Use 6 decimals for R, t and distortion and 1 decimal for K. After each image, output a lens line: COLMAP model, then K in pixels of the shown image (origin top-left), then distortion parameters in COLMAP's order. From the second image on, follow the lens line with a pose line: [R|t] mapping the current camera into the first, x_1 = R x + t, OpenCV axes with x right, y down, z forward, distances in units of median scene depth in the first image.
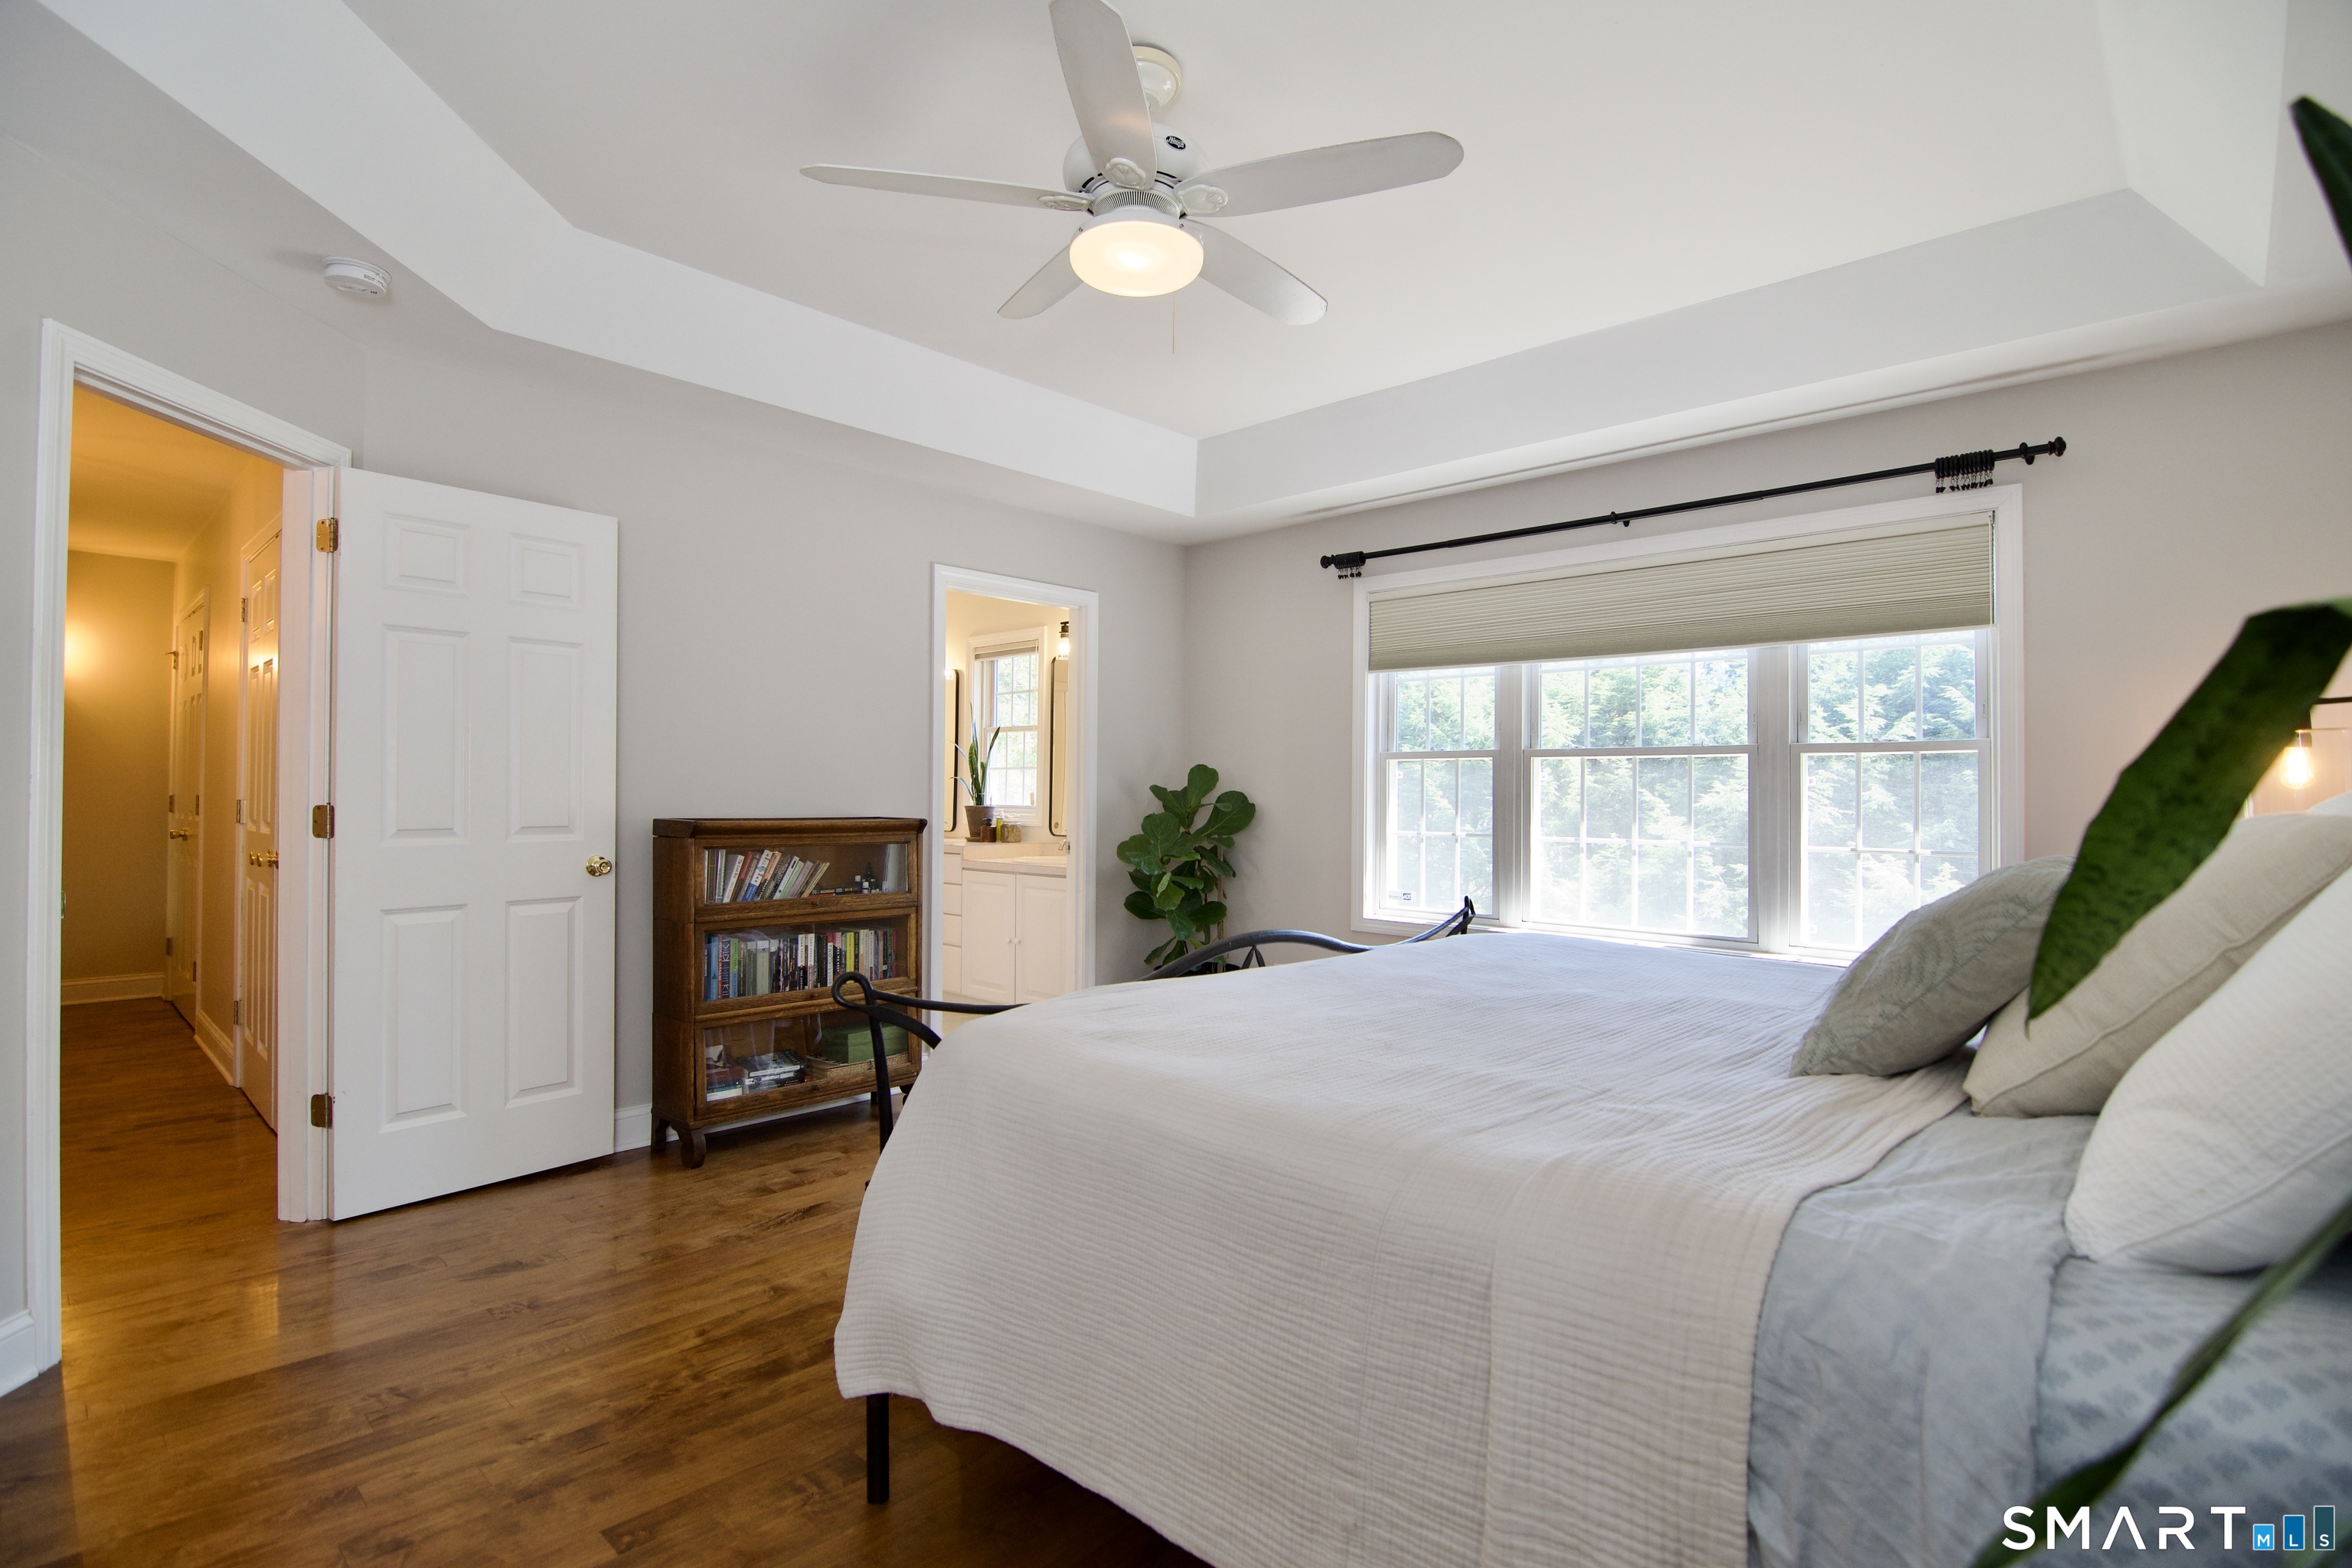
lens RADIAL K [[1129.2, 0, 1176.0], [0, 1129.2, 784.0], [0, 0, 1]] dist [-0.021458, -0.000347]
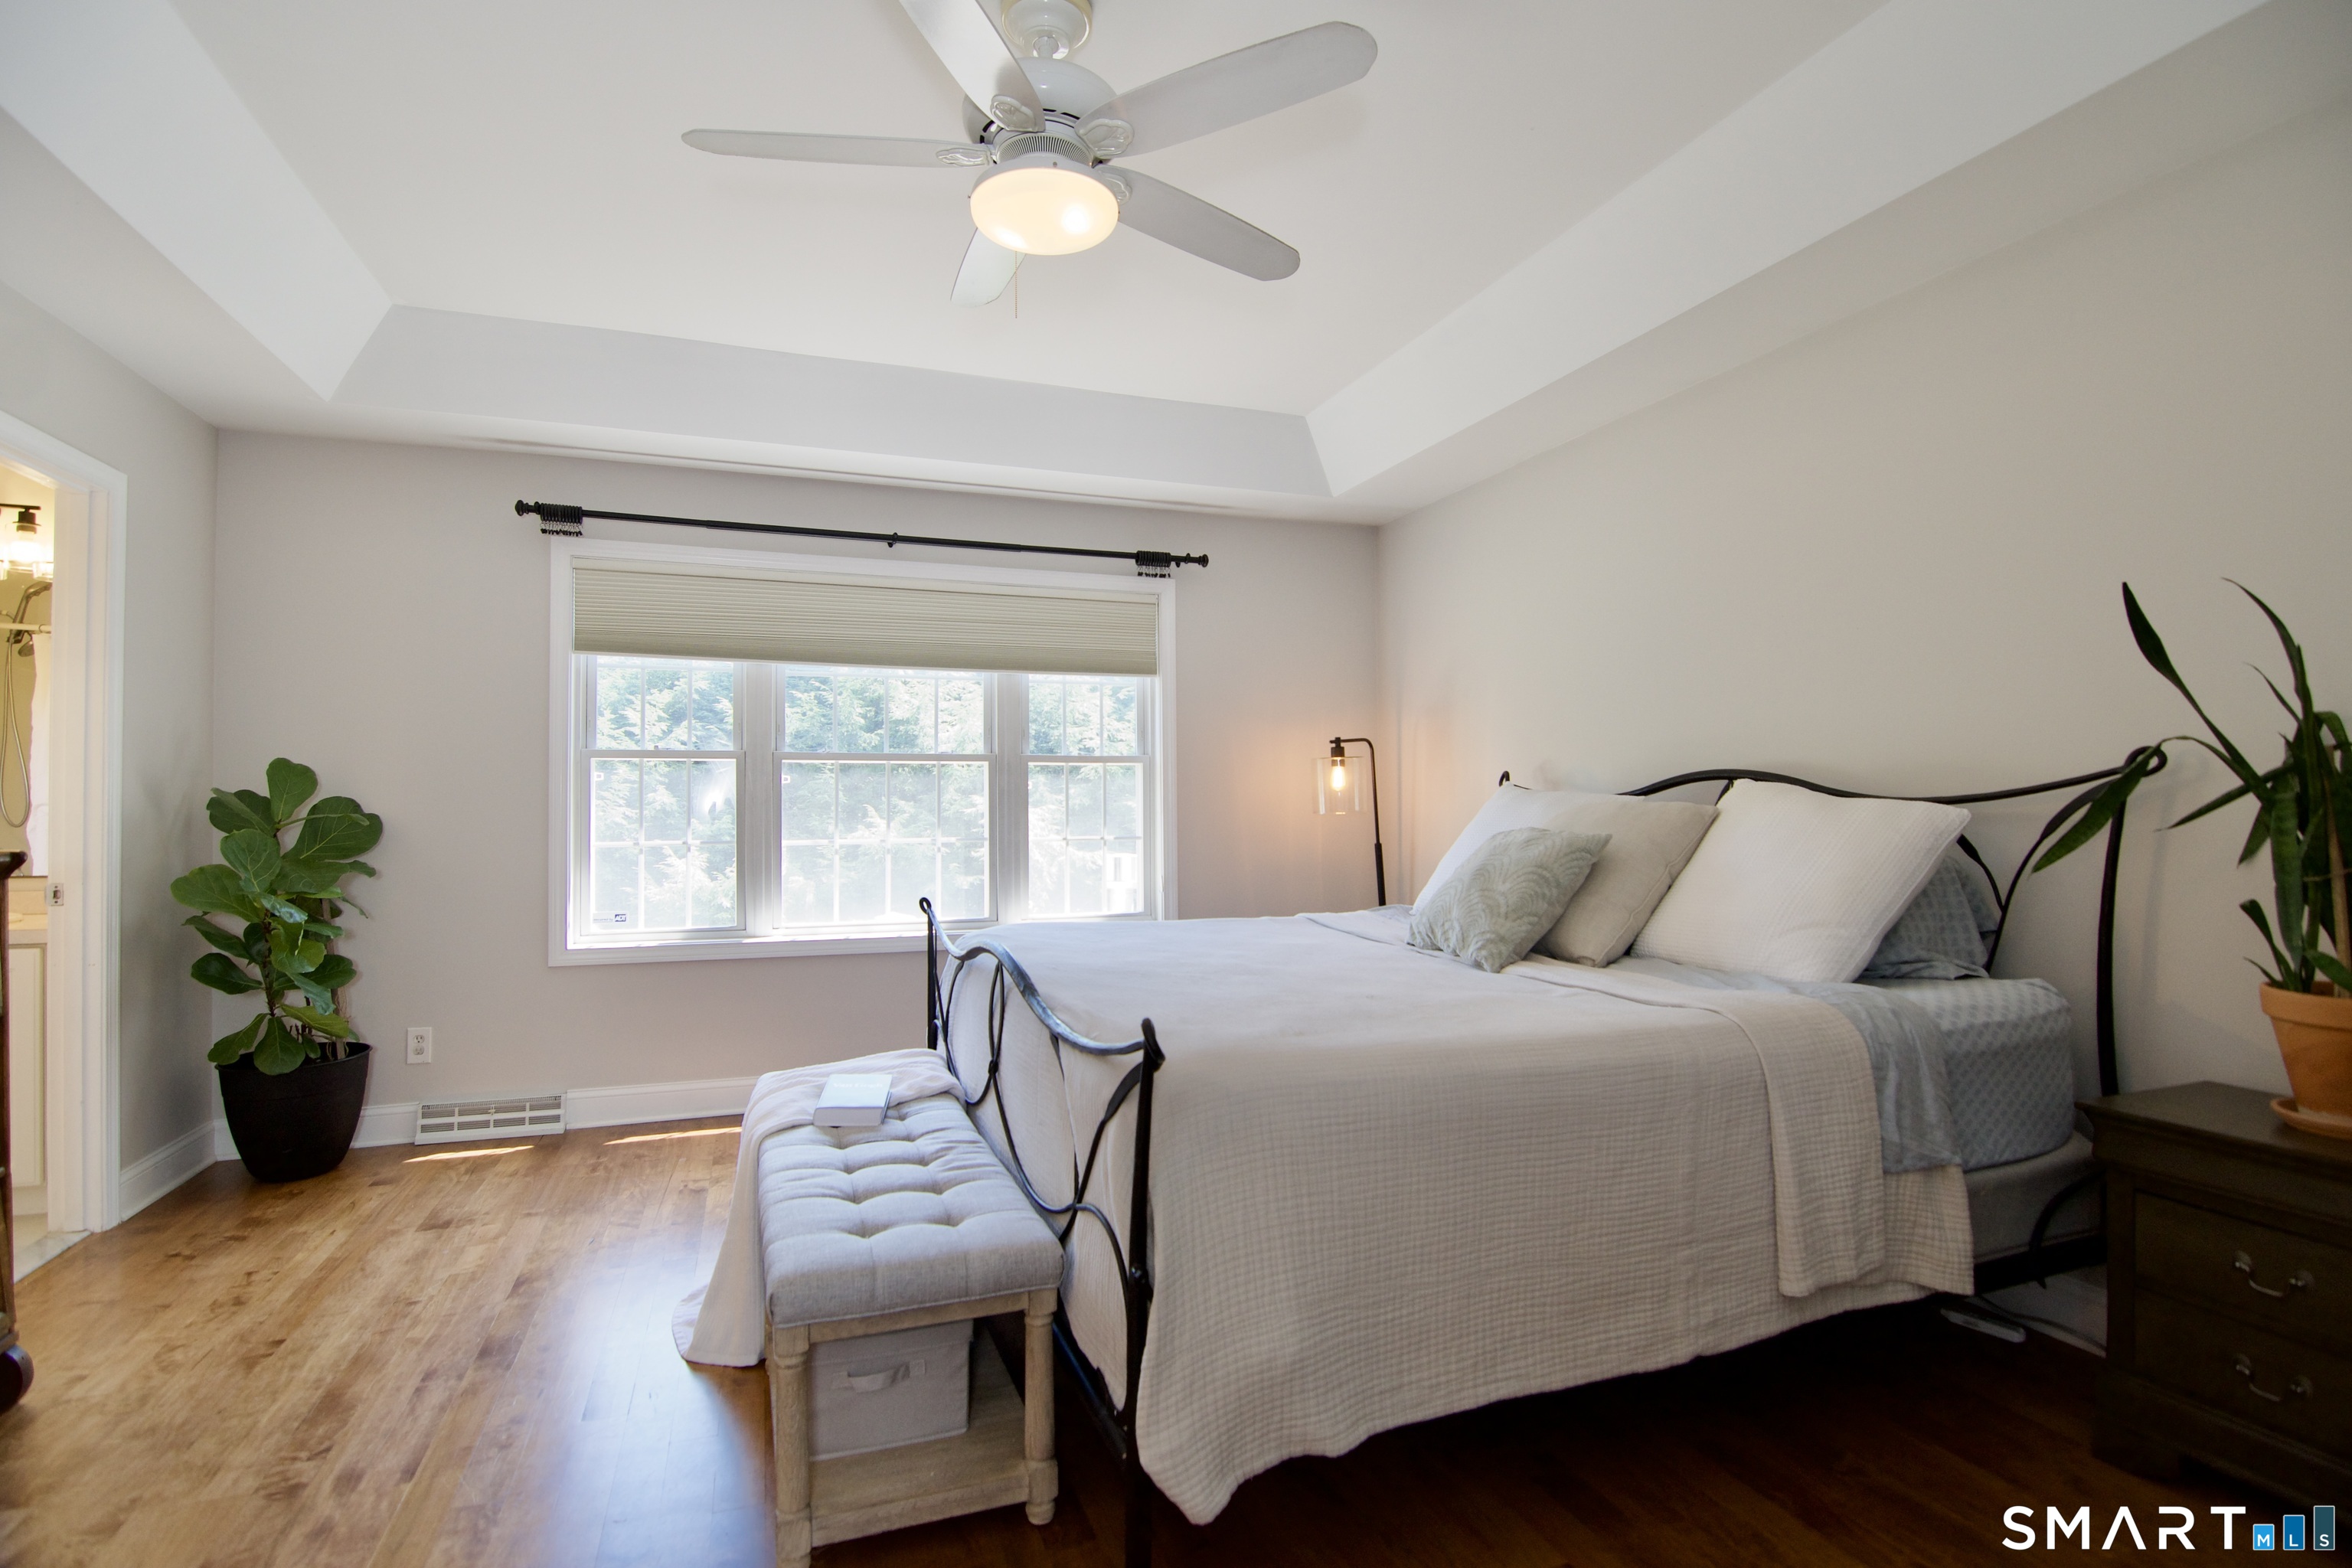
lens RADIAL K [[1150.8, 0, 1162.3], [0, 1150.8, 780.4], [0, 0, 1]] dist [0.003850, -0.014902]
pose [[0.448580, 0.005786, 0.893724, -0.475062], [-0.001487, 0.999982, -0.005727, -0.000872], [-0.893742, 0.001240, 0.448581, 0.283952]]
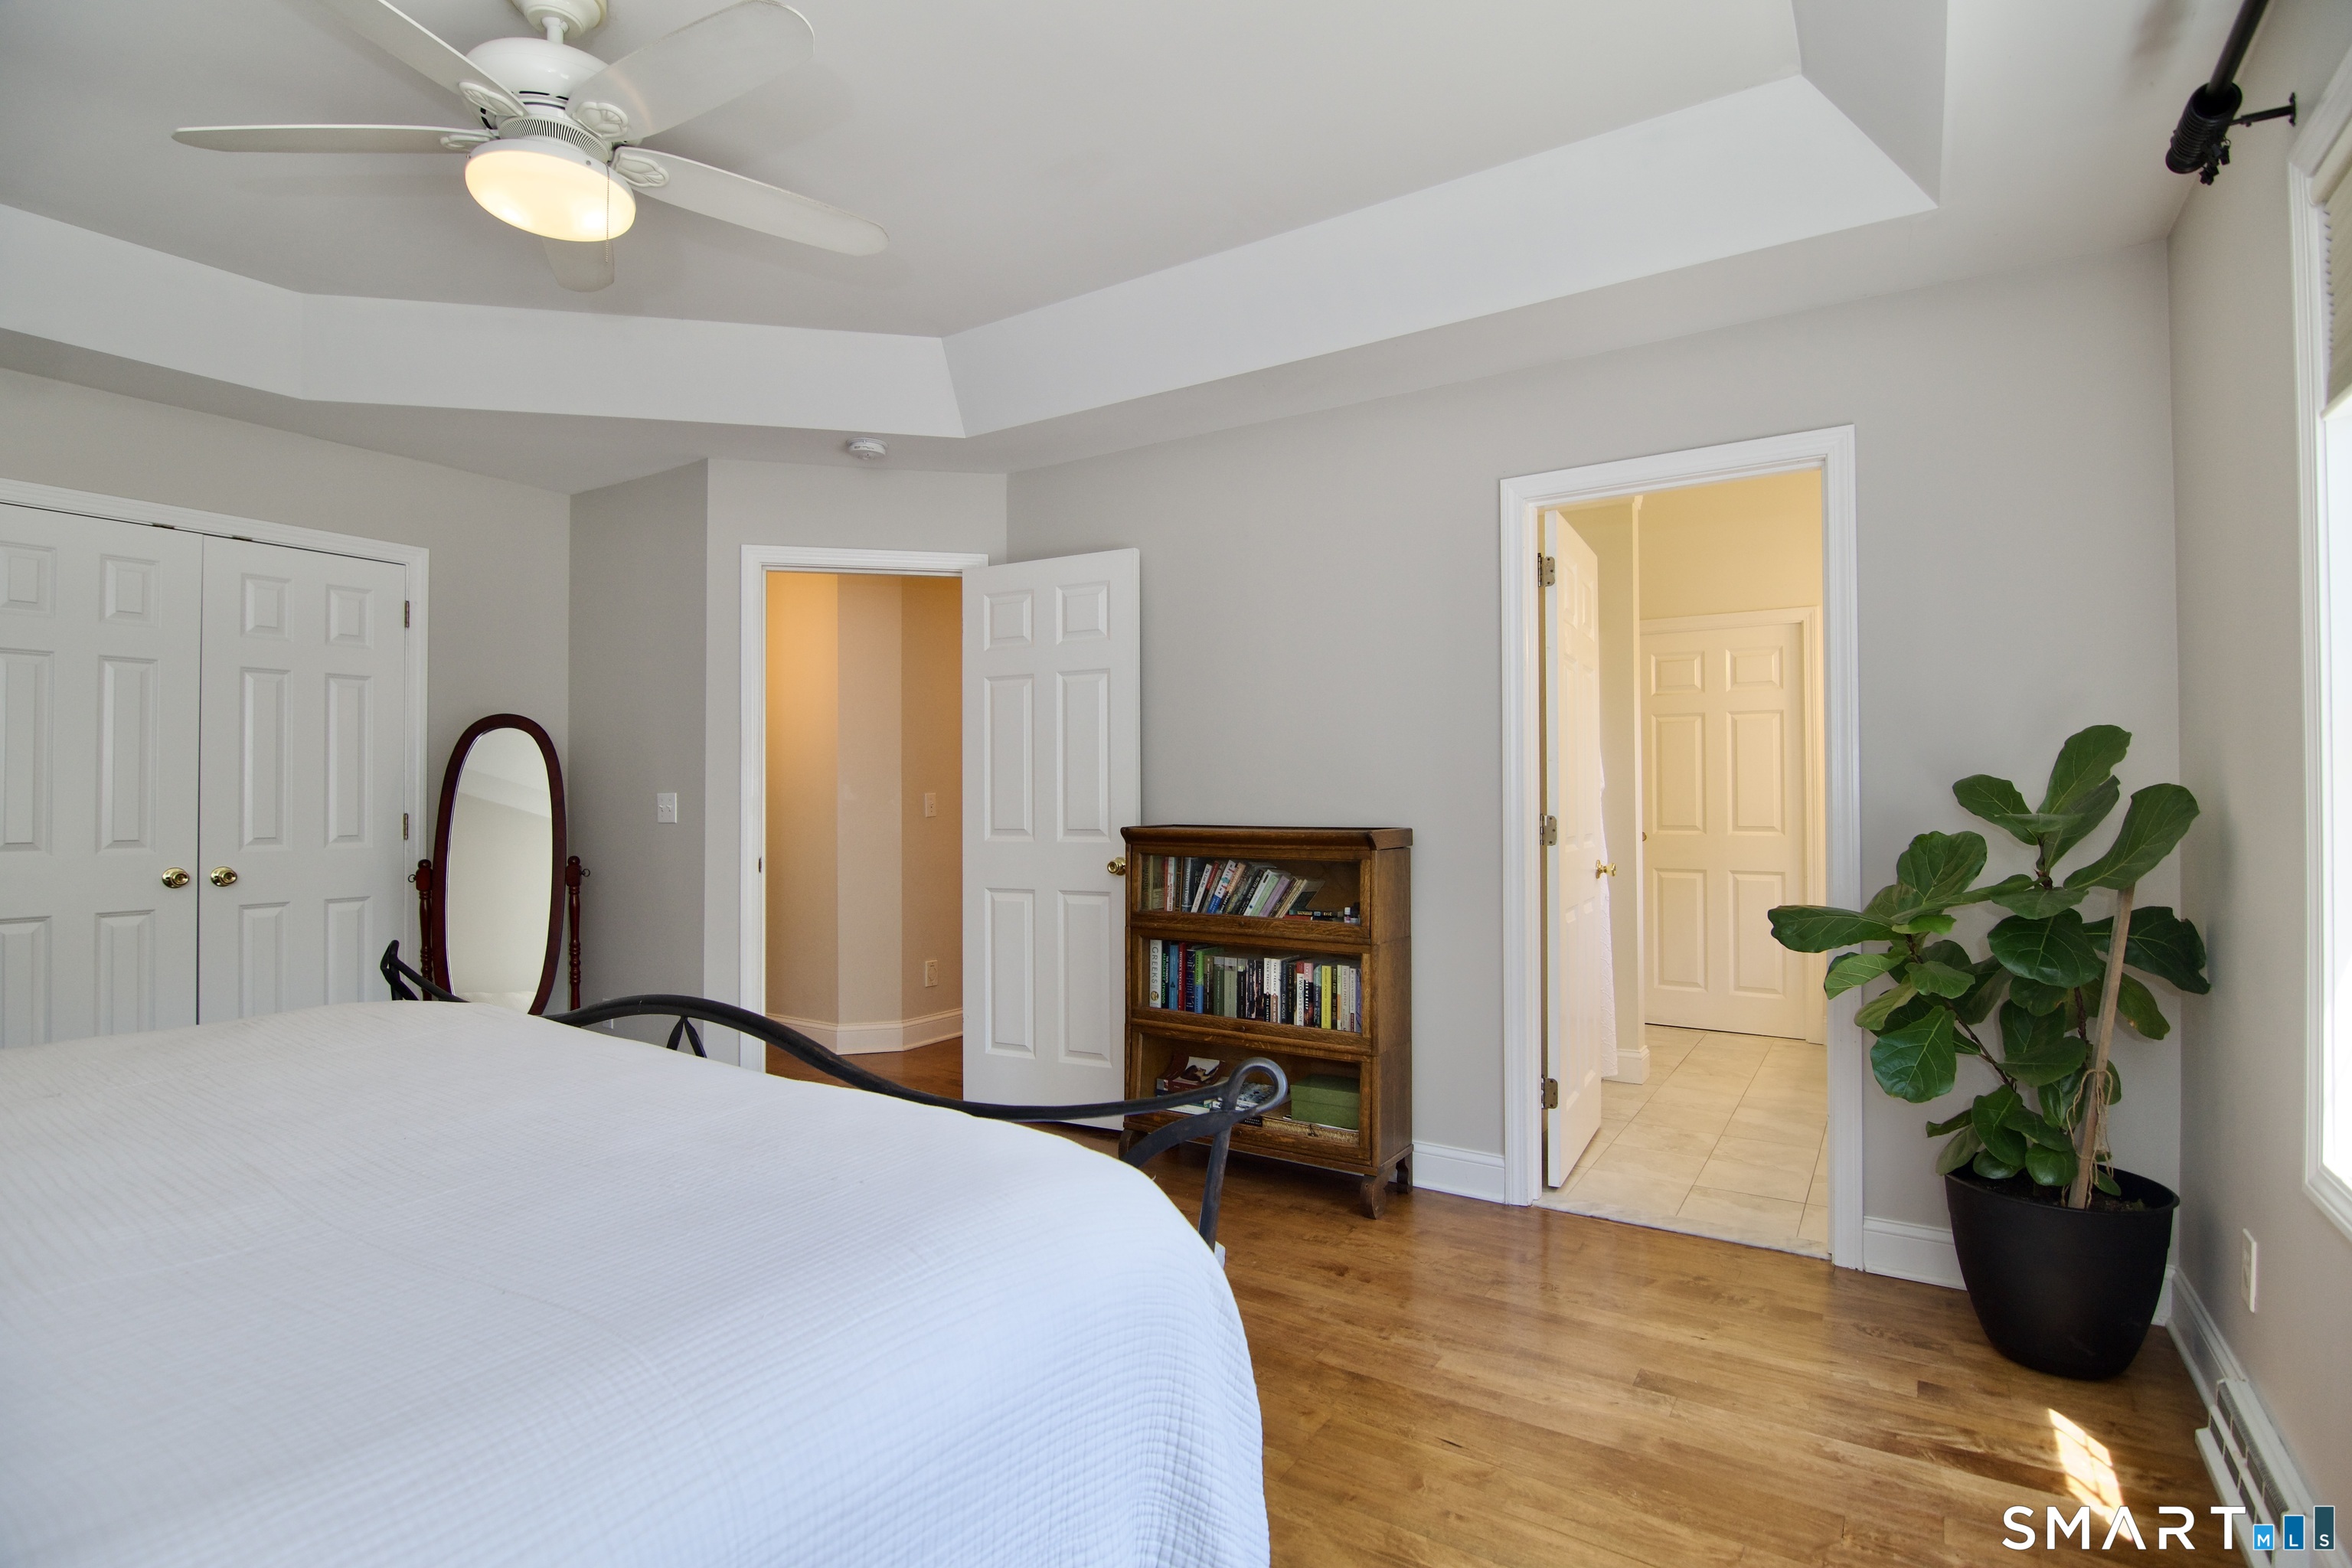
lens RADIAL K [[1129.2, 0, 1176.0], [0, 1129.2, 784.0], [0, 0, 1]] dist [-0.021458, -0.000347]
pose [[0.191832, -0.017139, -0.981278, 0.523281], [0.014275, 0.999790, -0.014672, 0.008086], [0.981324, -0.011193, 0.192036, 0.751674]]
